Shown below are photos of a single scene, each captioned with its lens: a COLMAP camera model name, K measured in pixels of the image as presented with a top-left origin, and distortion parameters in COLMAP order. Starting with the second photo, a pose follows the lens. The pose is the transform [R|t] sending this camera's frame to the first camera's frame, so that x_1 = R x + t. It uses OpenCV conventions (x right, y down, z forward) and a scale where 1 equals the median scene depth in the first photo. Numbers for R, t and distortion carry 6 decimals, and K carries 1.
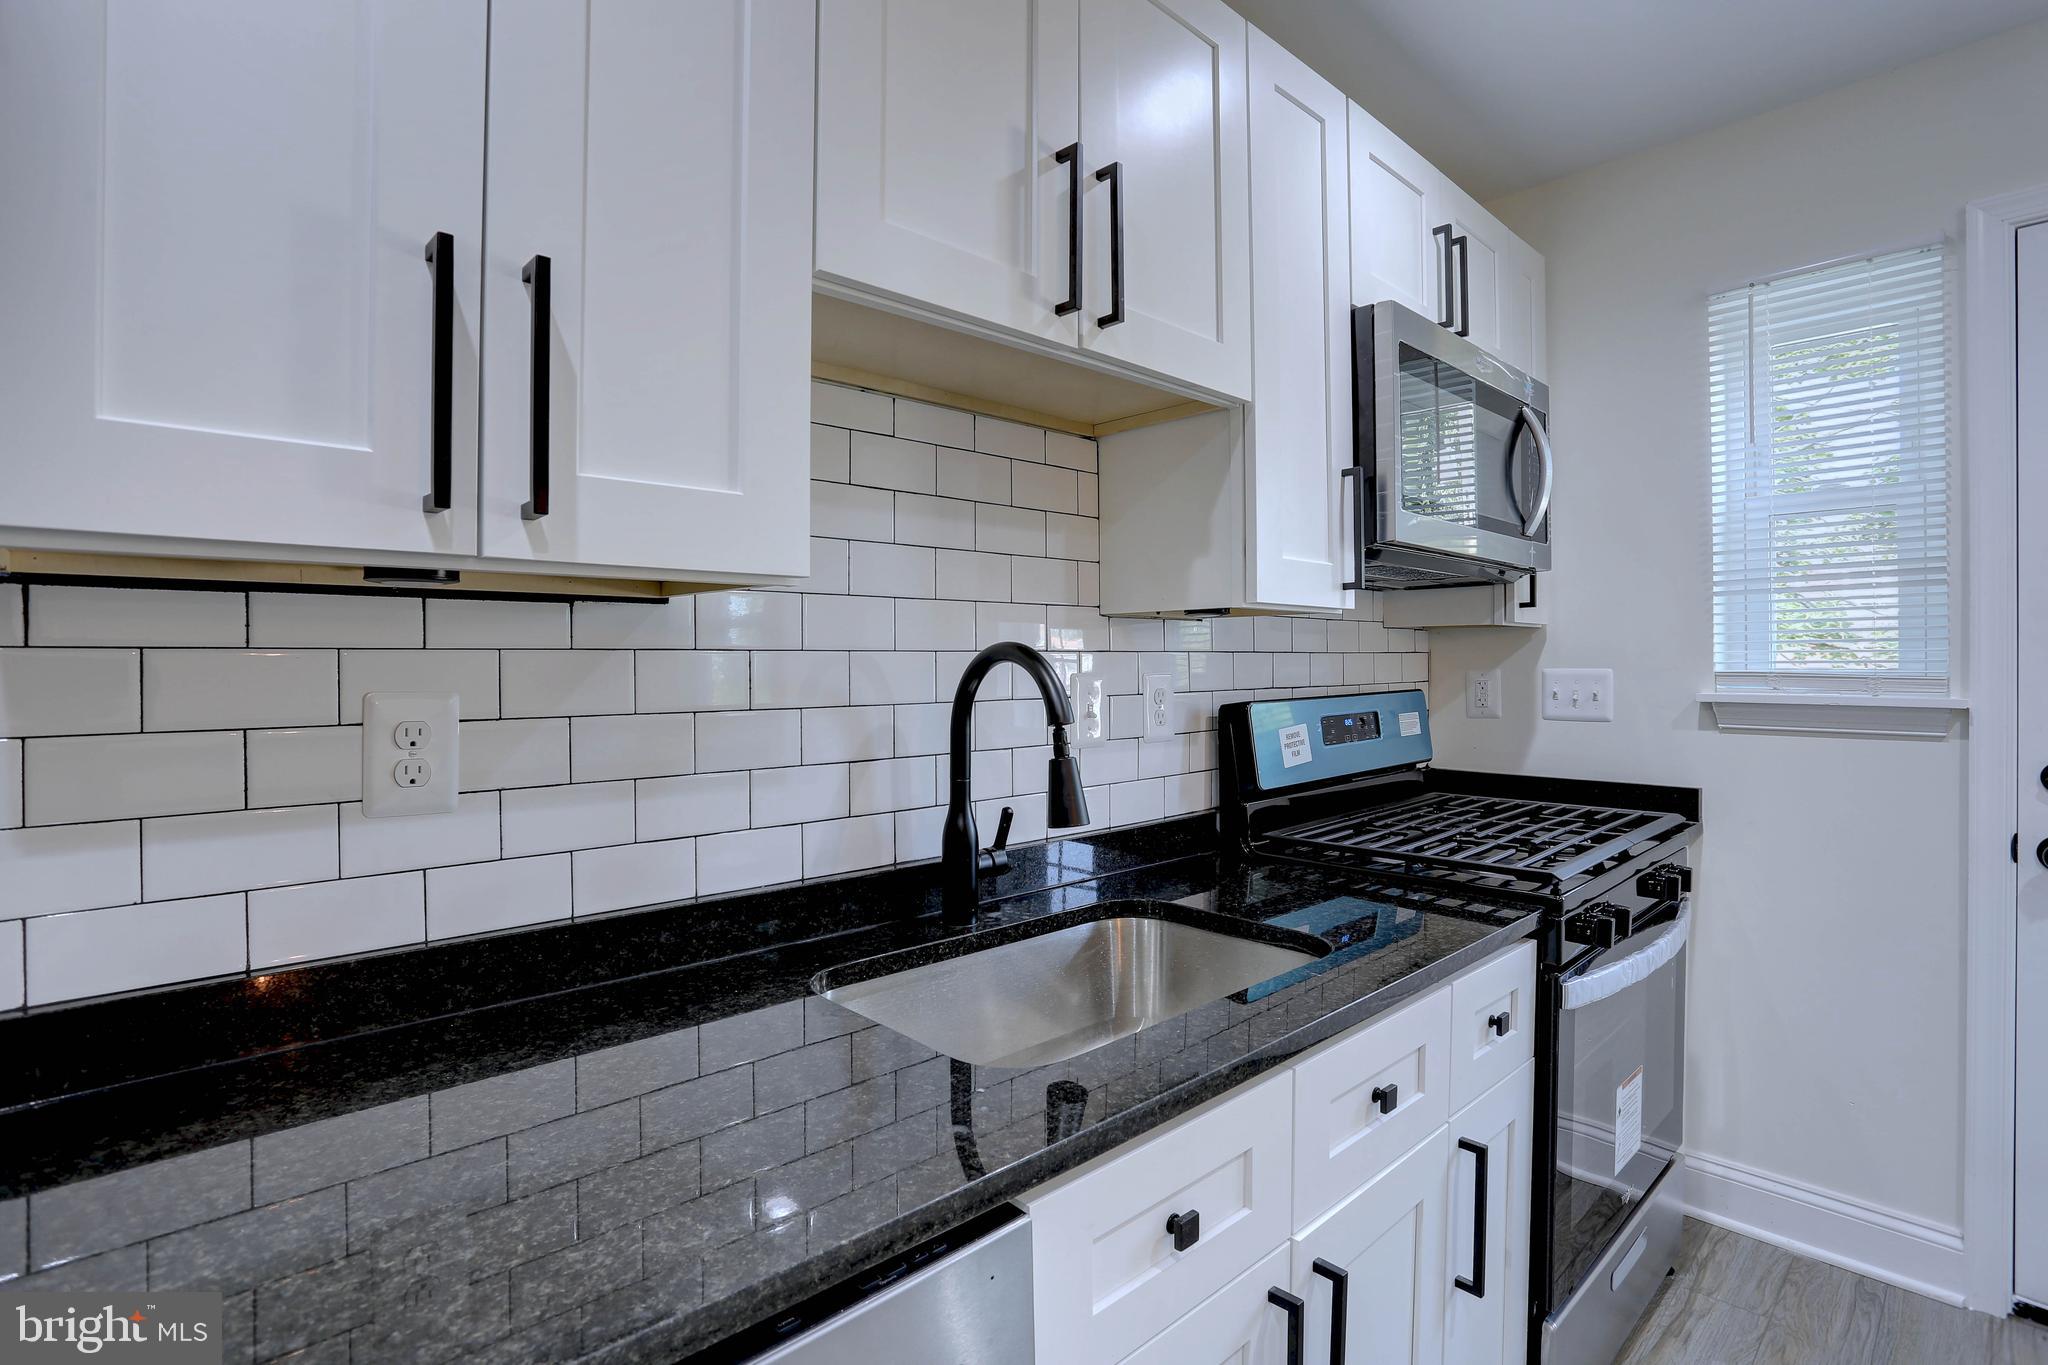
lens RADIAL K [[1009.2, 0, 1021.3], [0, 1009.2, 668.7], [0, 0, 1]] dist [-0.053413, 0.021764]
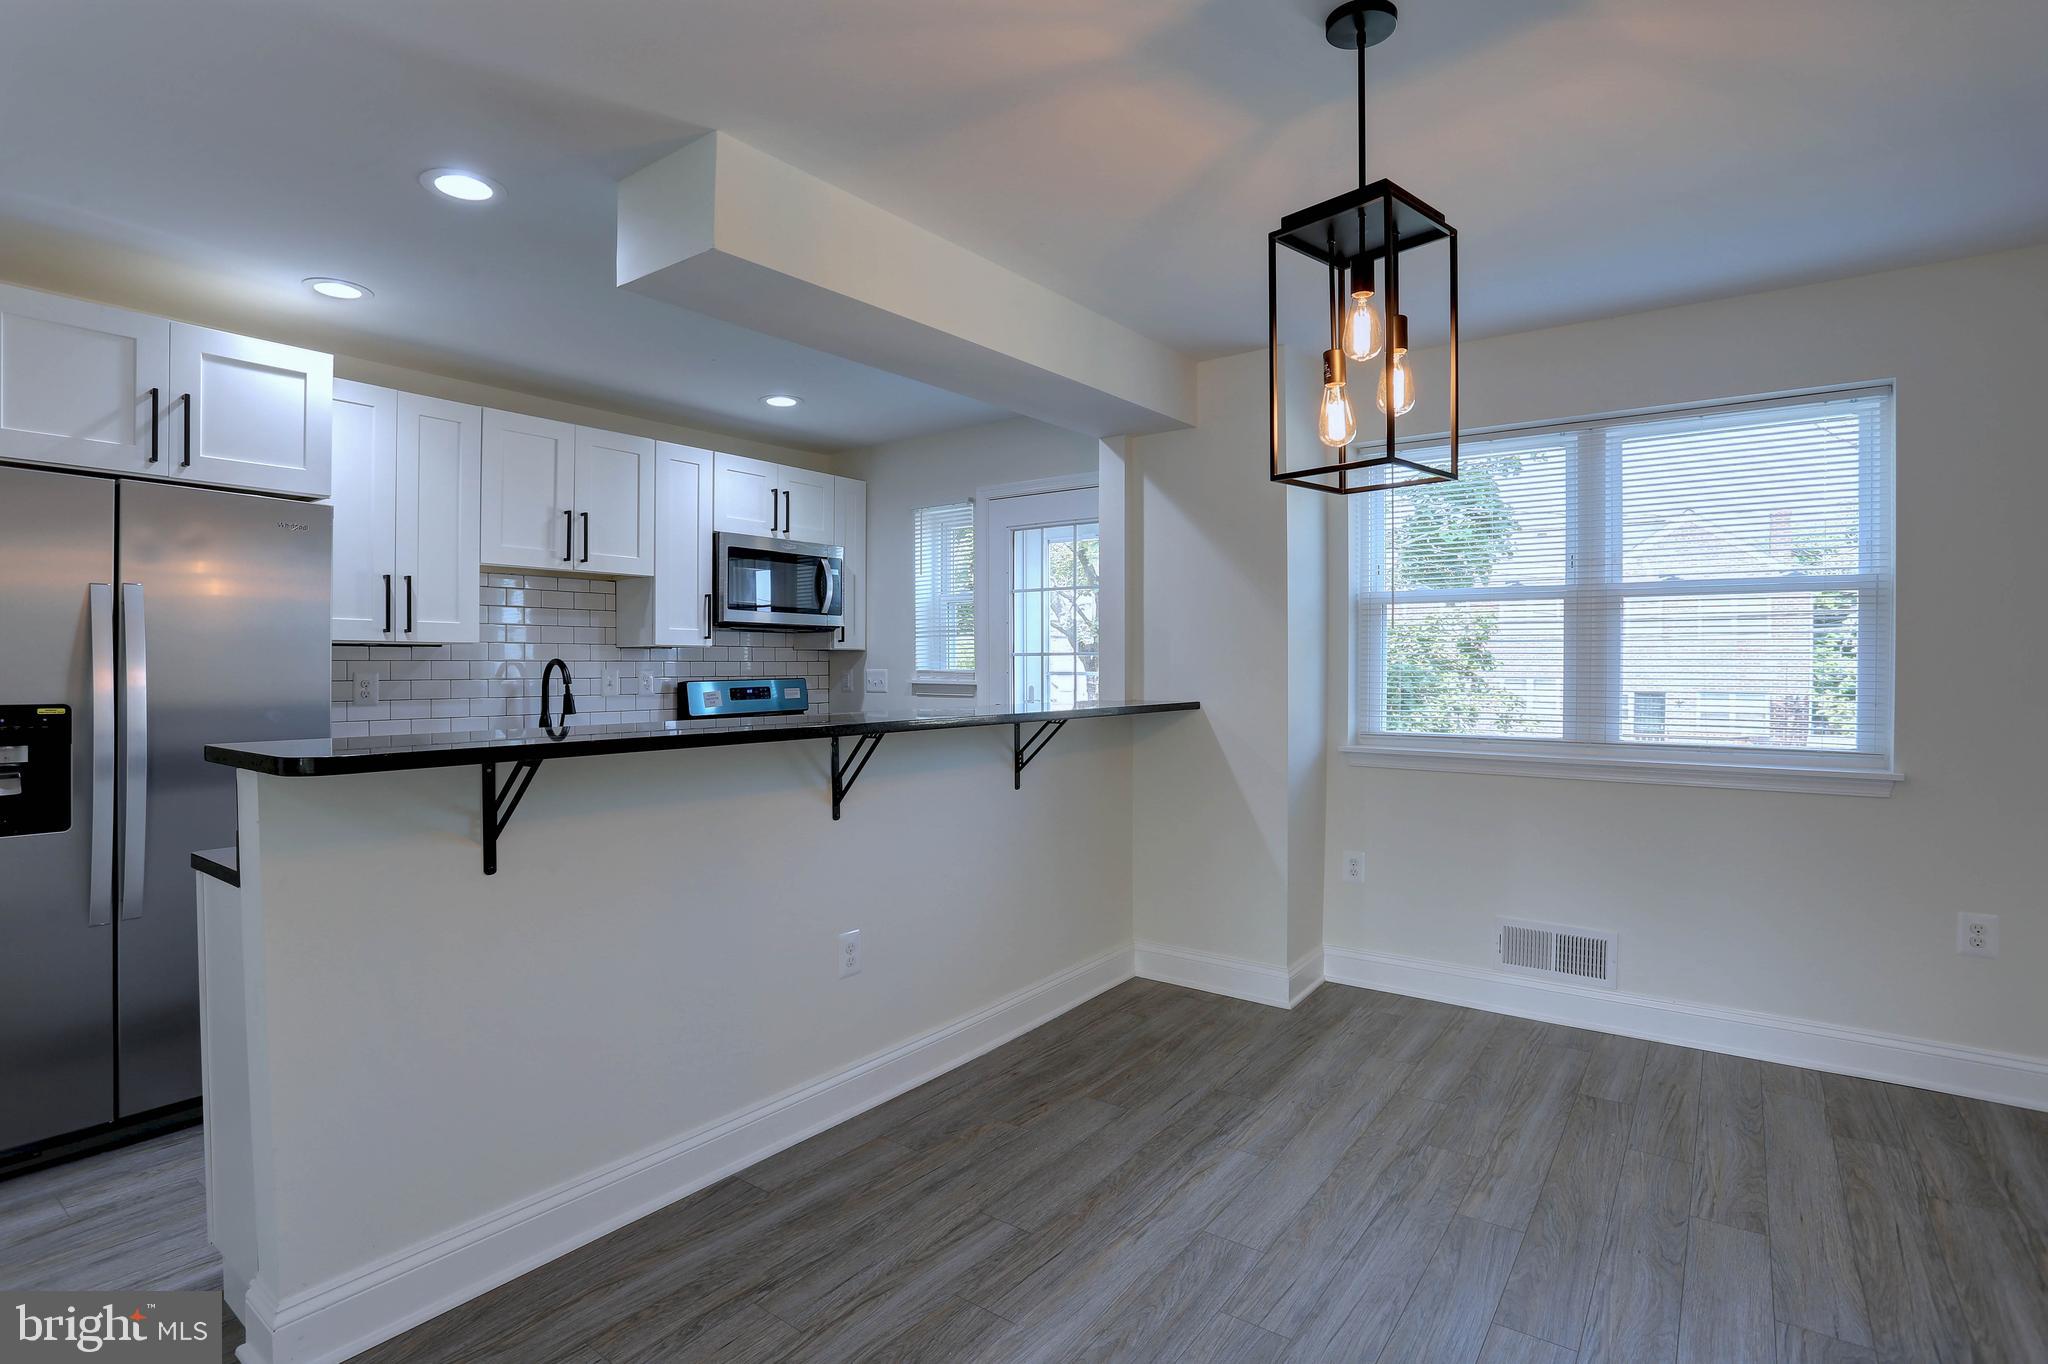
lens RADIAL K [[1009.2, 0, 995.1], [0, 1009.2, 673.9], [0, 0, 1]] dist [-0.053413, 0.021764]
pose [[0.988879, 0.003417, 0.148684, 0.689820], [-0.003579, 0.999993, 0.000826, 0.010792], [-0.148680, -0.001349, 0.988884, -1.795068]]
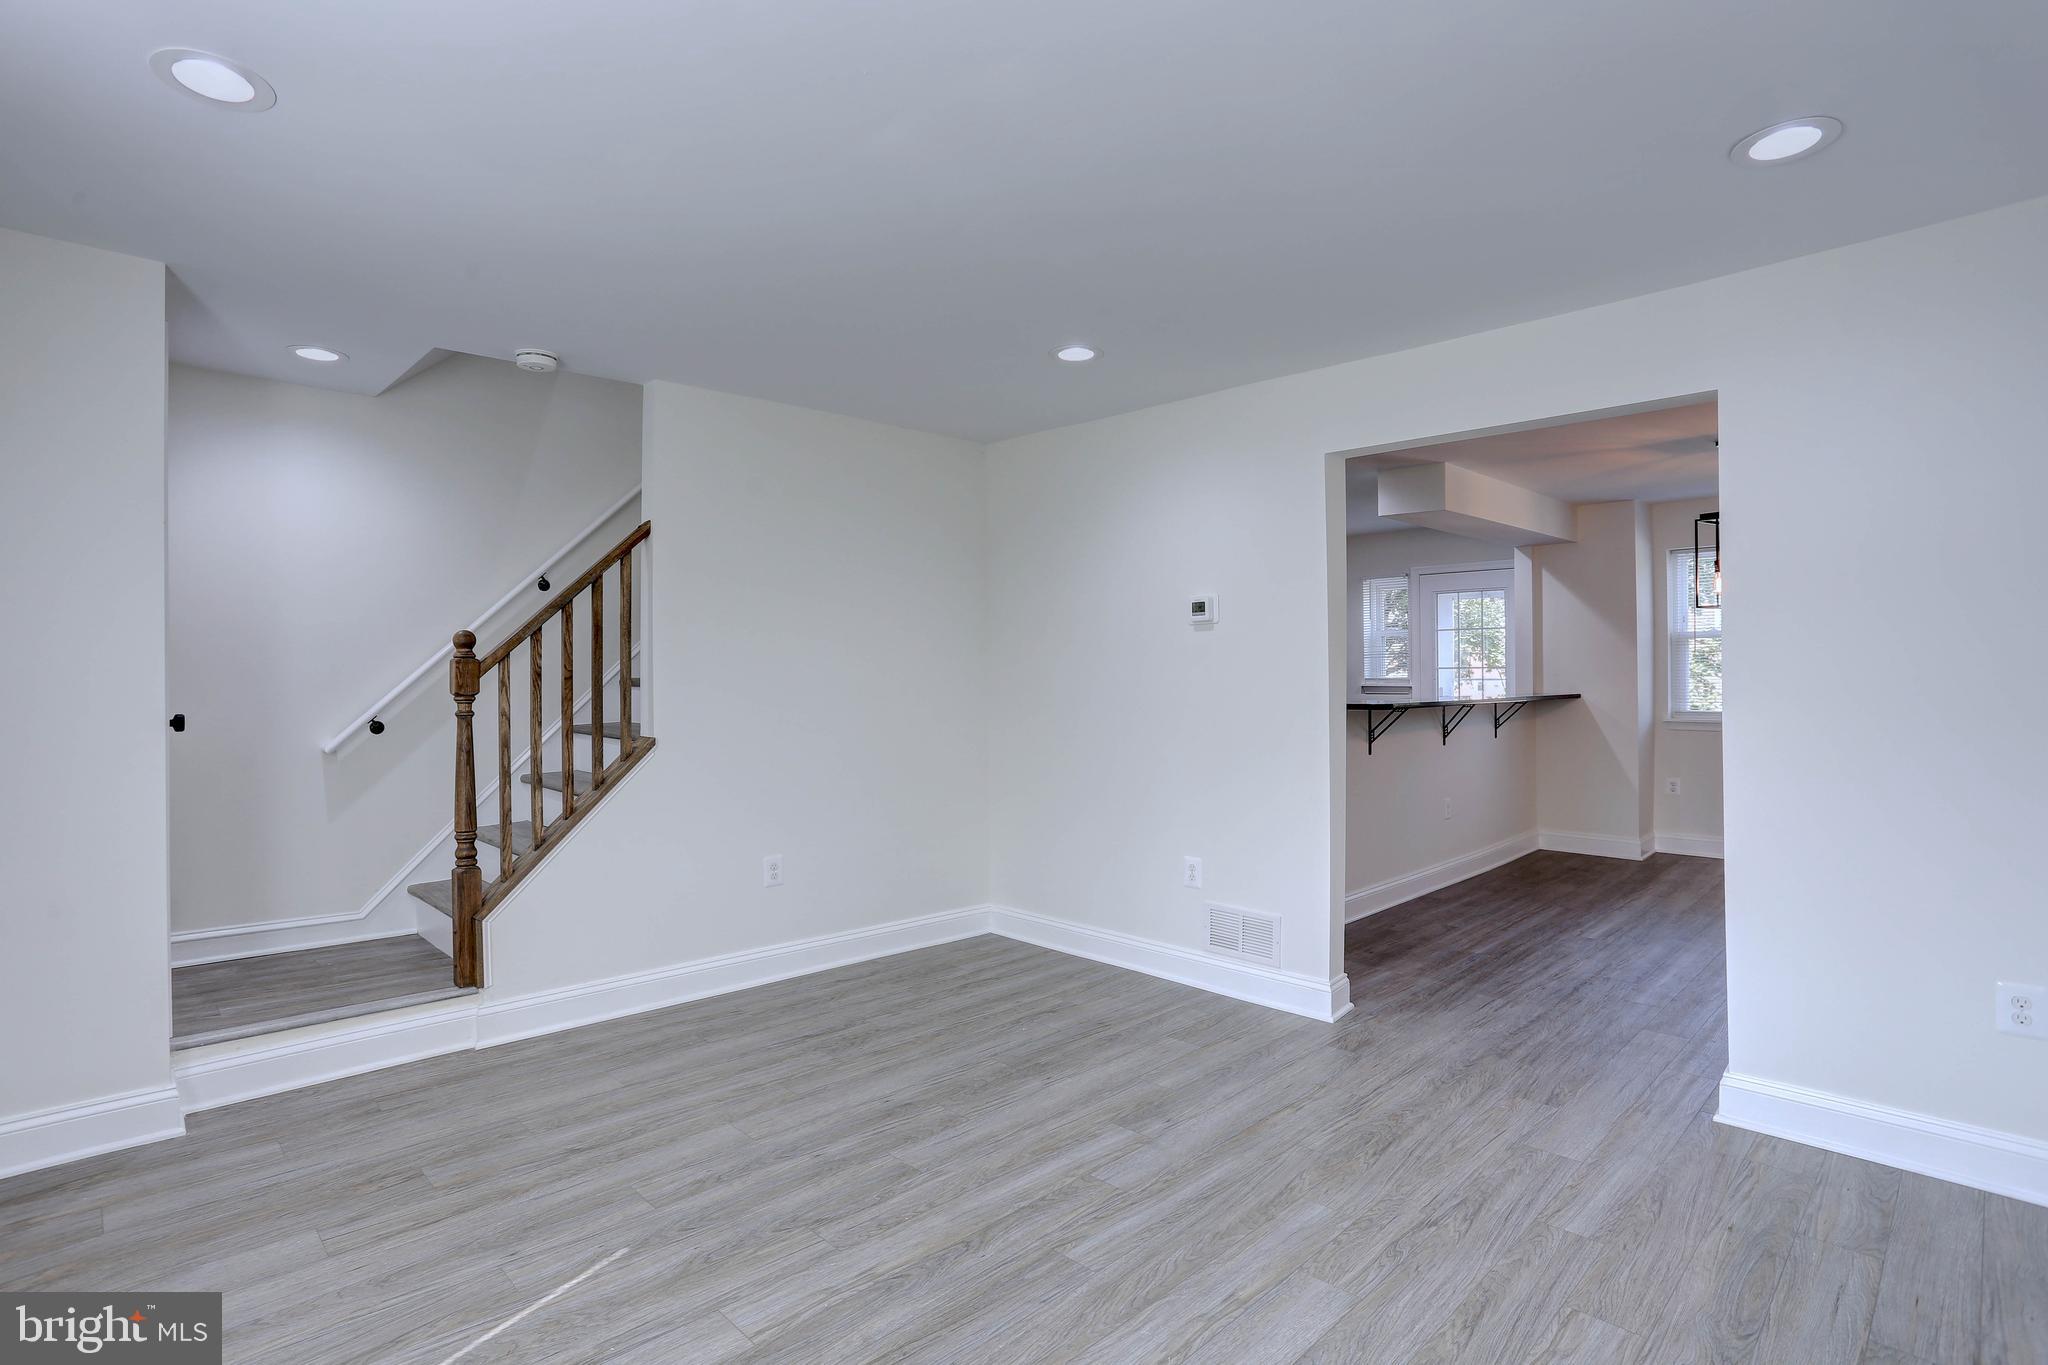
lens RADIAL K [[1009.2, 0, 1013.3], [0, 1009.2, 693.8], [0, 0, 1]] dist [-0.053413, 0.021764]
pose [[0.999782, -0.001700, 0.020802, -0.942306], [0.001497, 0.999951, 0.009769, 0.028477], [-0.020818, -0.009735, 0.999736, -3.660726]]
